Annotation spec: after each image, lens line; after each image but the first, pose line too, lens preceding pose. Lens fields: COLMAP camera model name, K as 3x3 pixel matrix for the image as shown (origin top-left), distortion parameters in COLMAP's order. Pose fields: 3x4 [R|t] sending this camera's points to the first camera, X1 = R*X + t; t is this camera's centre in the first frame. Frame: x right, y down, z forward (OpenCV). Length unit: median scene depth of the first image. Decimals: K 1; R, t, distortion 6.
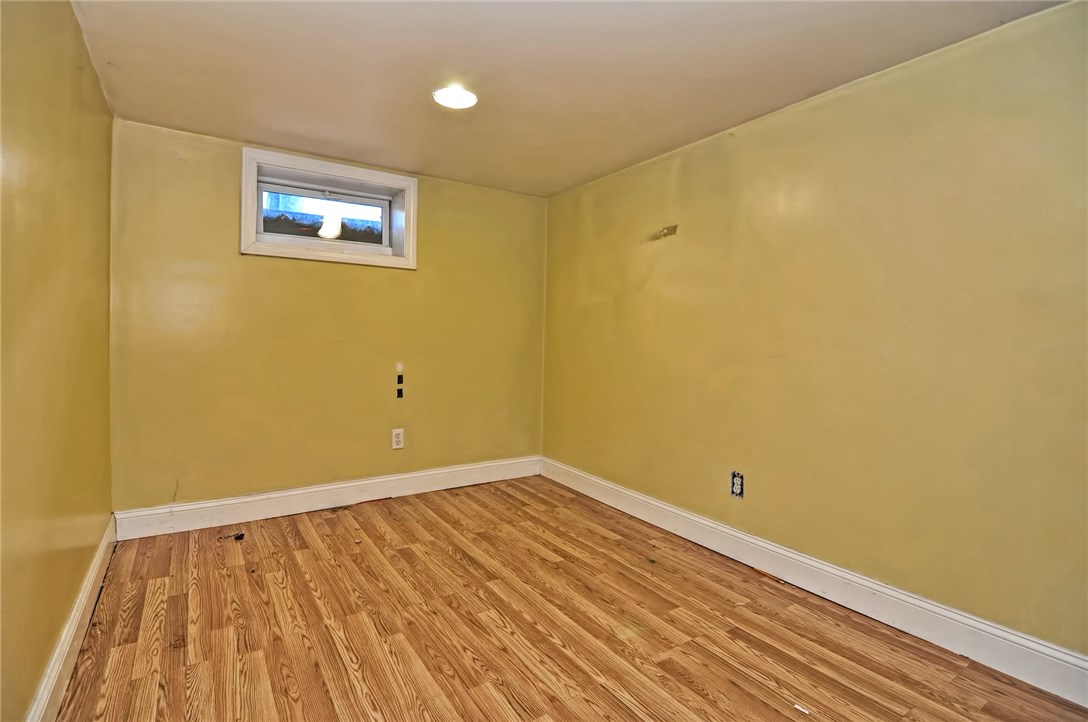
lens RADIAL K [[528.3, 0, 543.5], [0, 528.3, 358.5], [0, 0, 1]] dist [-0.006693, -0.008087]
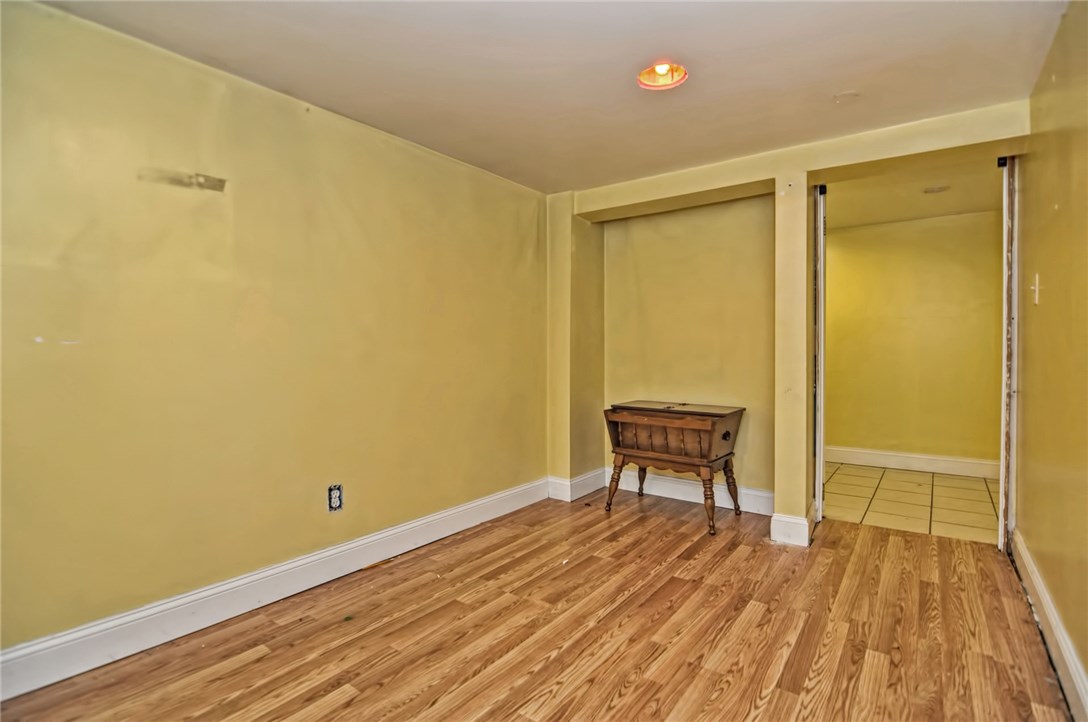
lens RADIAL K [[528.3, 0, 543.4], [0, 528.3, 358.1], [0, 0, 1]] dist [-0.006693, -0.008087]
pose [[-0.346034, -0.038233, 0.937443, -0.785875], [0.030044, 0.998205, 0.051801, -0.057266], [-0.937741, 0.046089, -0.344264, 1.207782]]
